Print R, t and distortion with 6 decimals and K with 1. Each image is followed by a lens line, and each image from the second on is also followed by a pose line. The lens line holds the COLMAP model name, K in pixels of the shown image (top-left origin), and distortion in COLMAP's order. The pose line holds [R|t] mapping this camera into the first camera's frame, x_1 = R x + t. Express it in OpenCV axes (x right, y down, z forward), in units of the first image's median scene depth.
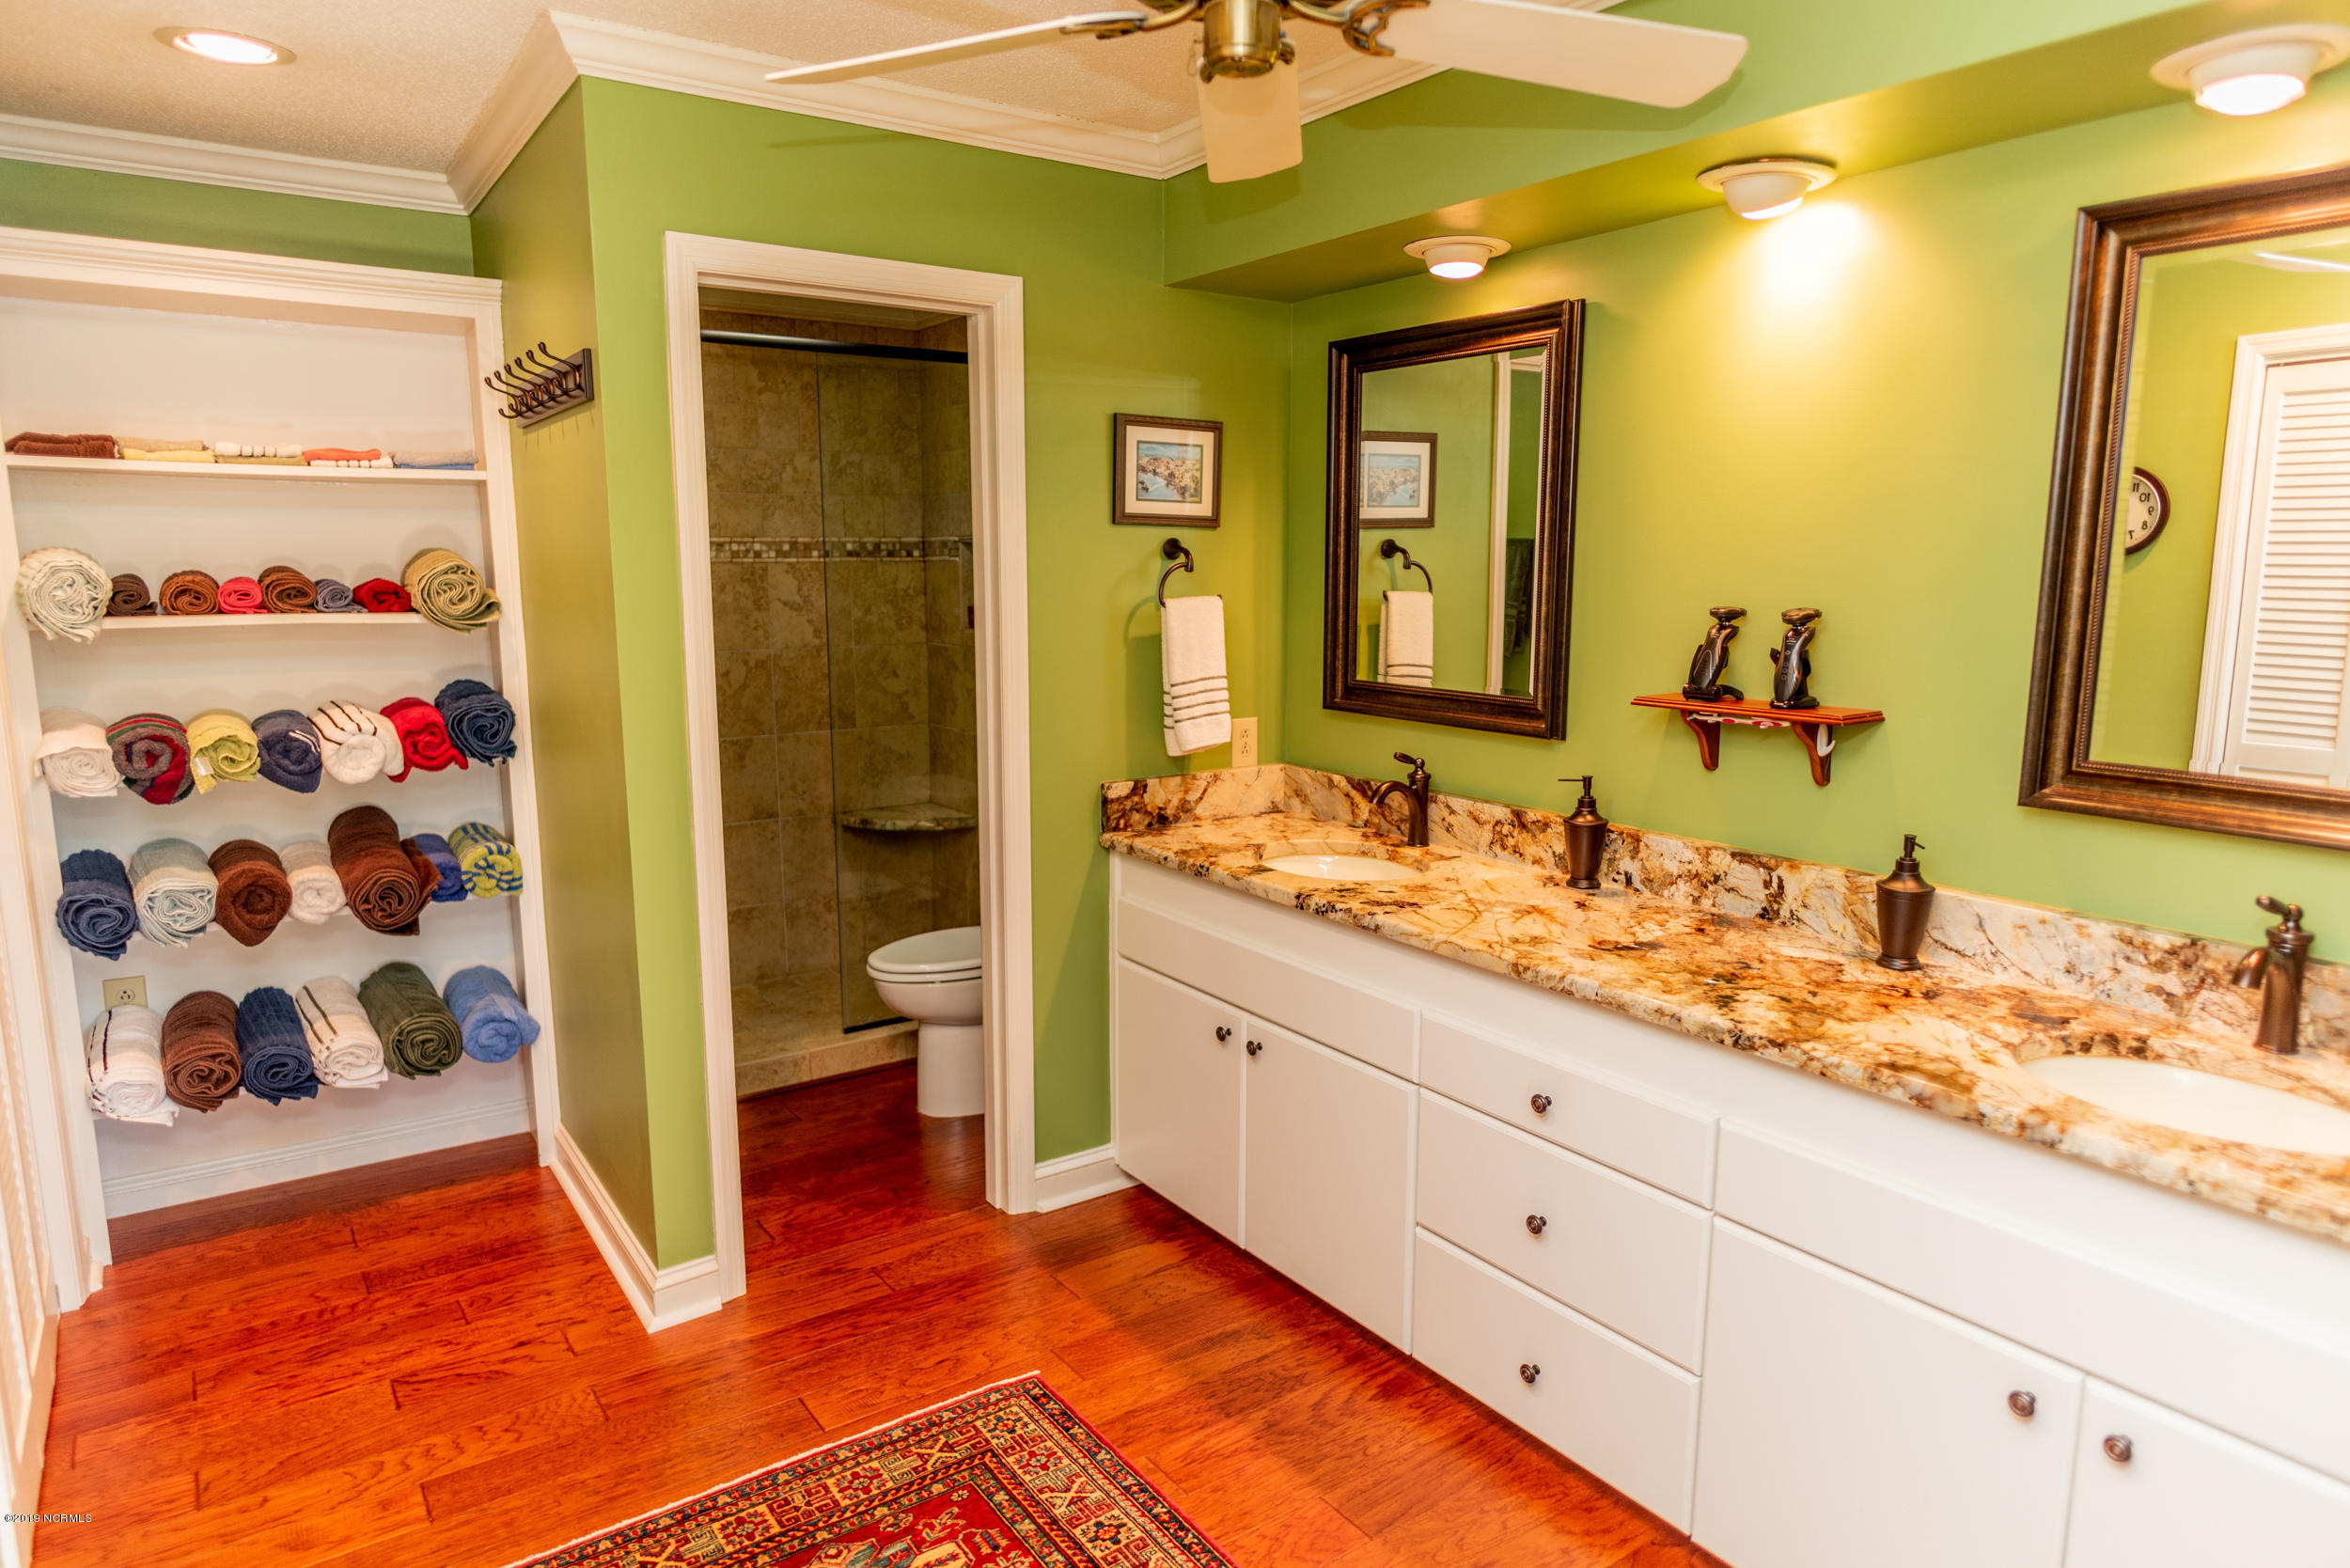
lens RADIAL K [[1447.9, 0, 1166.6], [0, 1447.9, 779.6], [0, 0, 1]] dist [-0.001240, -0.003167]
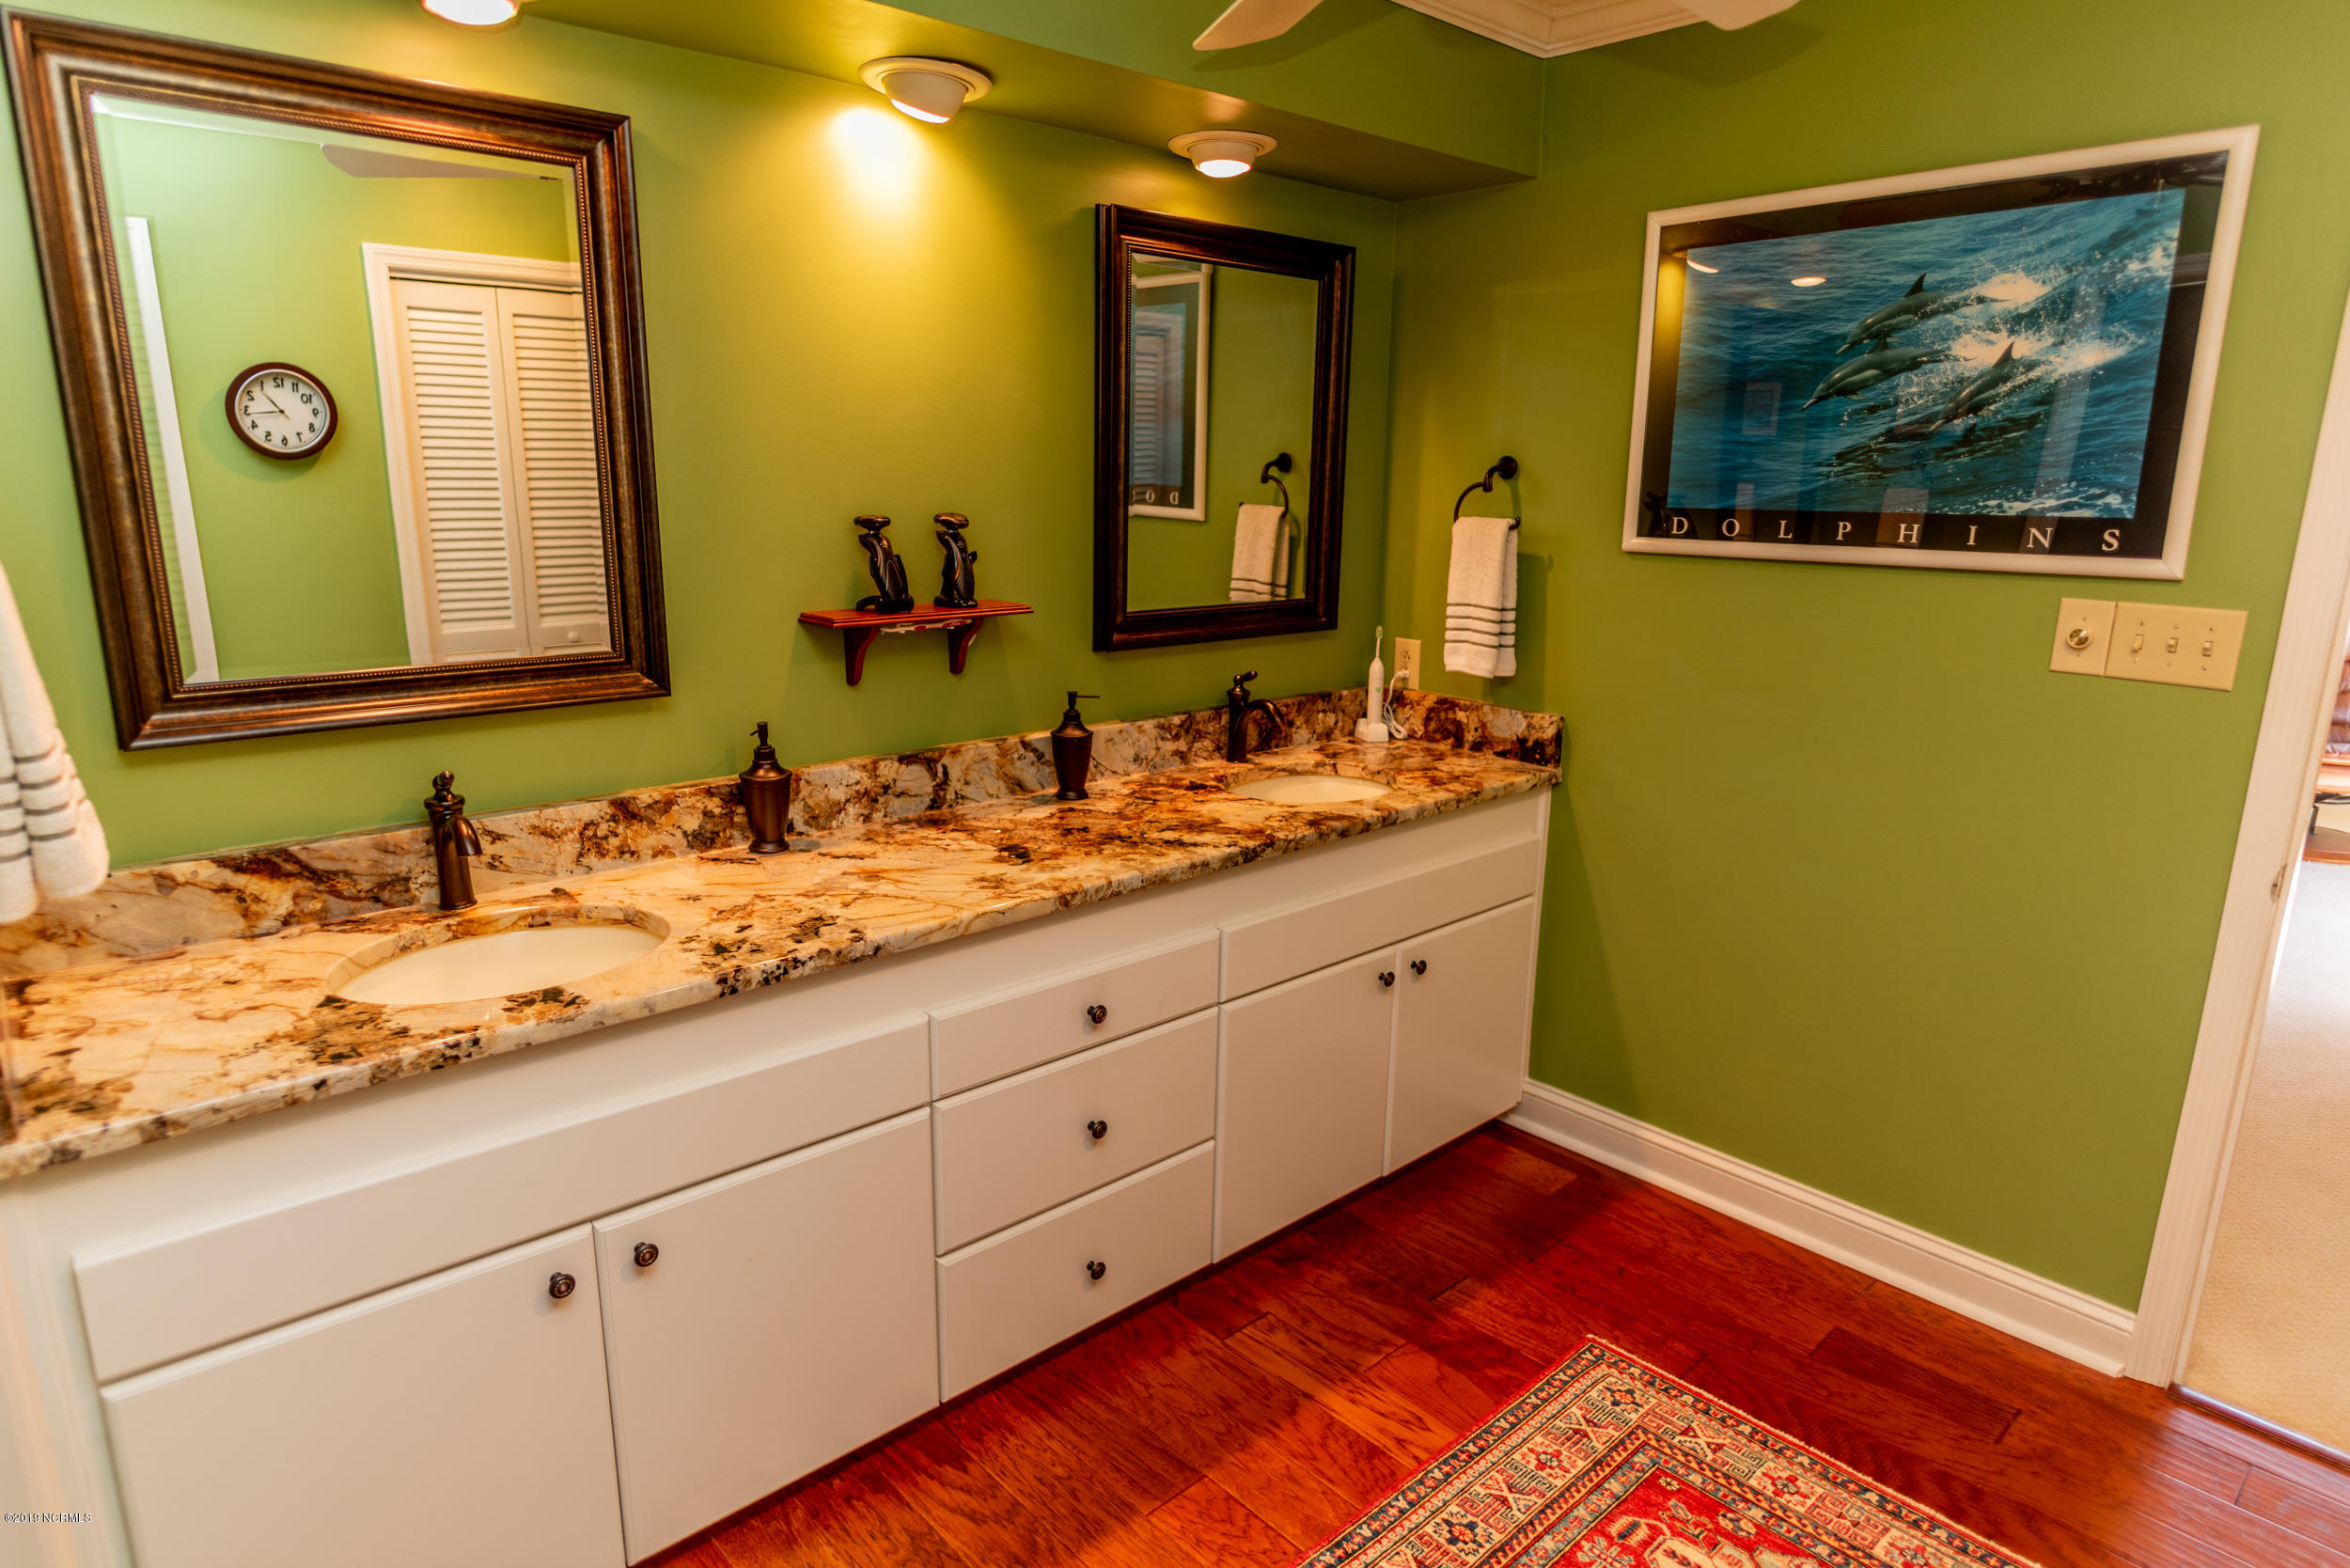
lens RADIAL K [[1345.5, 0, 1161.6], [0, 1345.5, 794.1], [0, 0, 1]] dist [-0.003347, 0.000997]
pose [[-0.130144, -0.234752, 0.963304, -0.580590], [0.142574, 0.957039, 0.252487, -0.145455], [-0.981191, 0.170202, -0.091083, 0.953330]]
